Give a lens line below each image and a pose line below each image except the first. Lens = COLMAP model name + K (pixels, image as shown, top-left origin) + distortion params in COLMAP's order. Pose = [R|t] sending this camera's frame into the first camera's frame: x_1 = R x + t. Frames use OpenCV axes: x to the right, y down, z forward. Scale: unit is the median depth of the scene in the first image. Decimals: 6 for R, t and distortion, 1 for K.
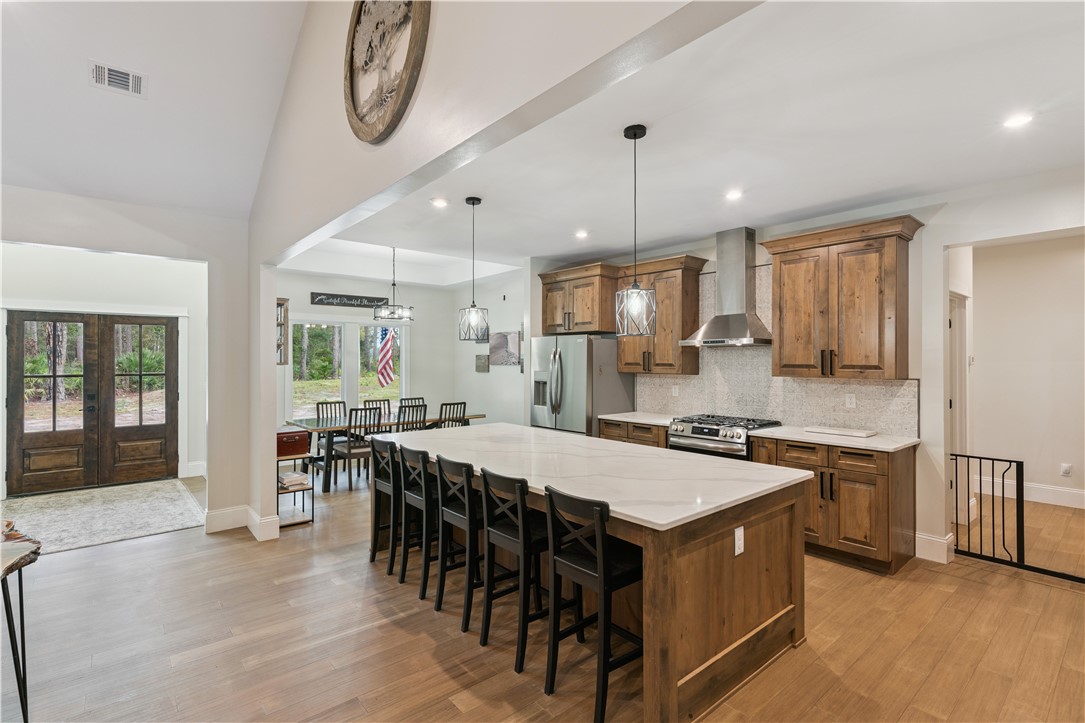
lens RADIAL K [[517.4, 0, 546.1], [0, 517.4, 364.2], [0, 0, 1]] dist [0.002407, -0.000002]
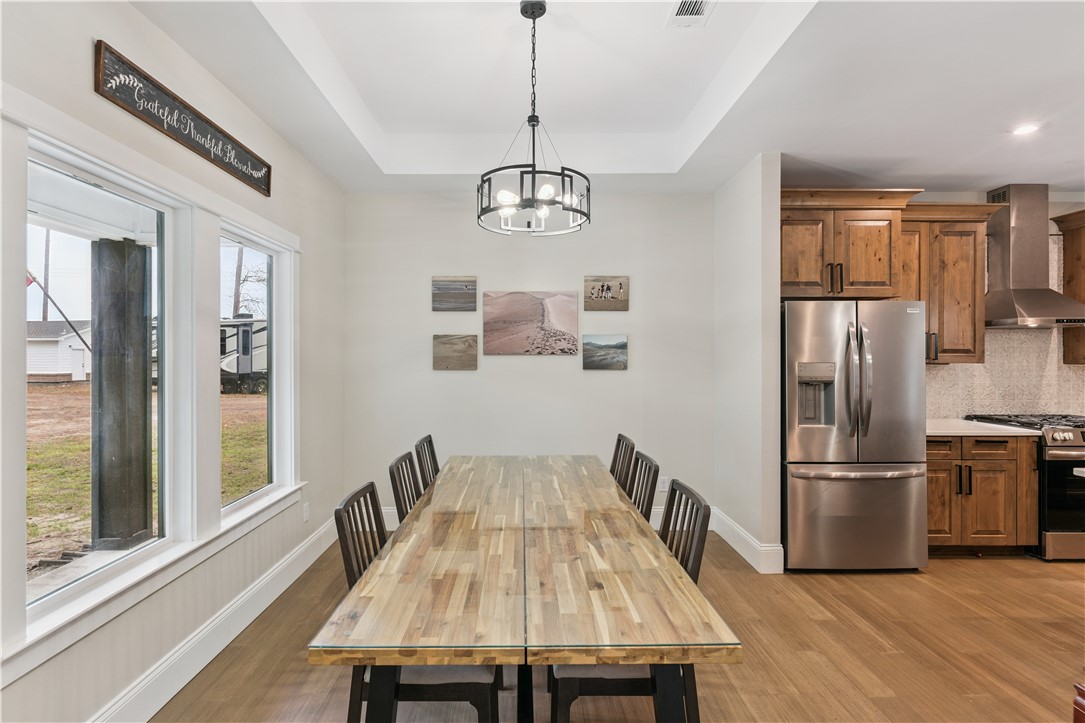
lens RADIAL K [[517.4, 0, 533.9], [0, 517.4, 358.4], [0, 0, 1]] dist [0.002407, -0.000002]
pose [[0.651508, -0.000720, 0.758642, -0.696298], [0.006157, 0.999972, -0.004339, 0.010956], [-0.758617, 0.007498, 0.651494, 0.964254]]
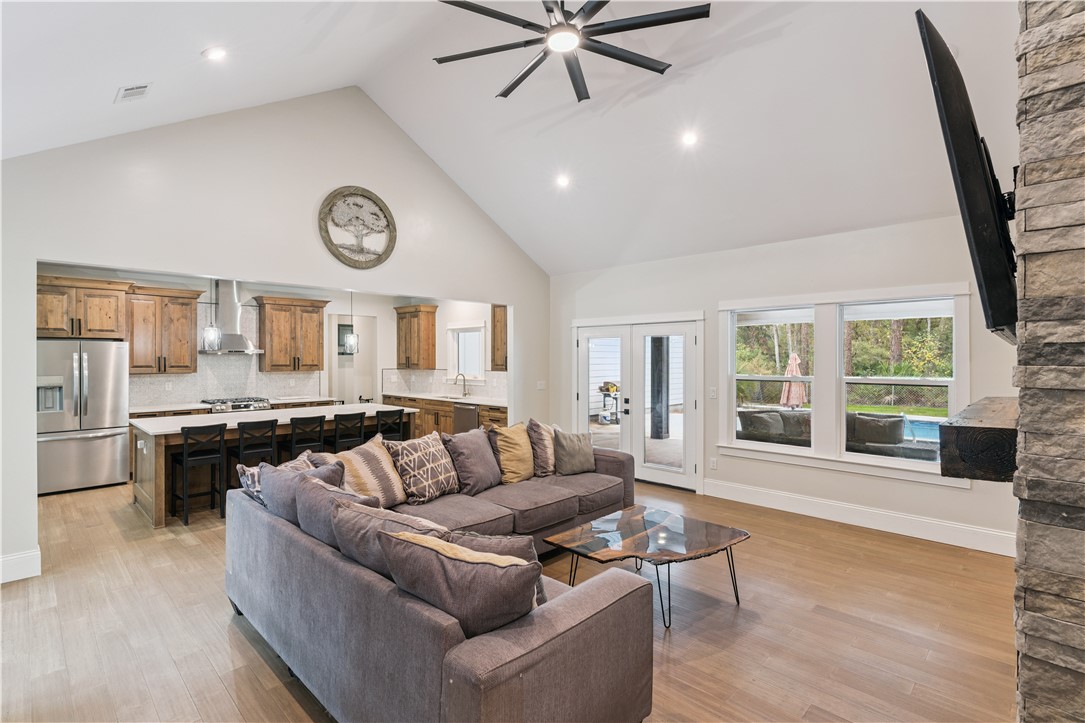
lens RADIAL K [[517.4, 0, 543.0], [0, 517.4, 358.0], [0, 0, 1]] dist [0.002407, -0.000002]
pose [[-0.096385, -0.001223, 0.995343, -1.196496], [0.007261, 0.999972, 0.001932, -0.016402], [-0.995318, 0.007413, -0.096374, 0.182017]]
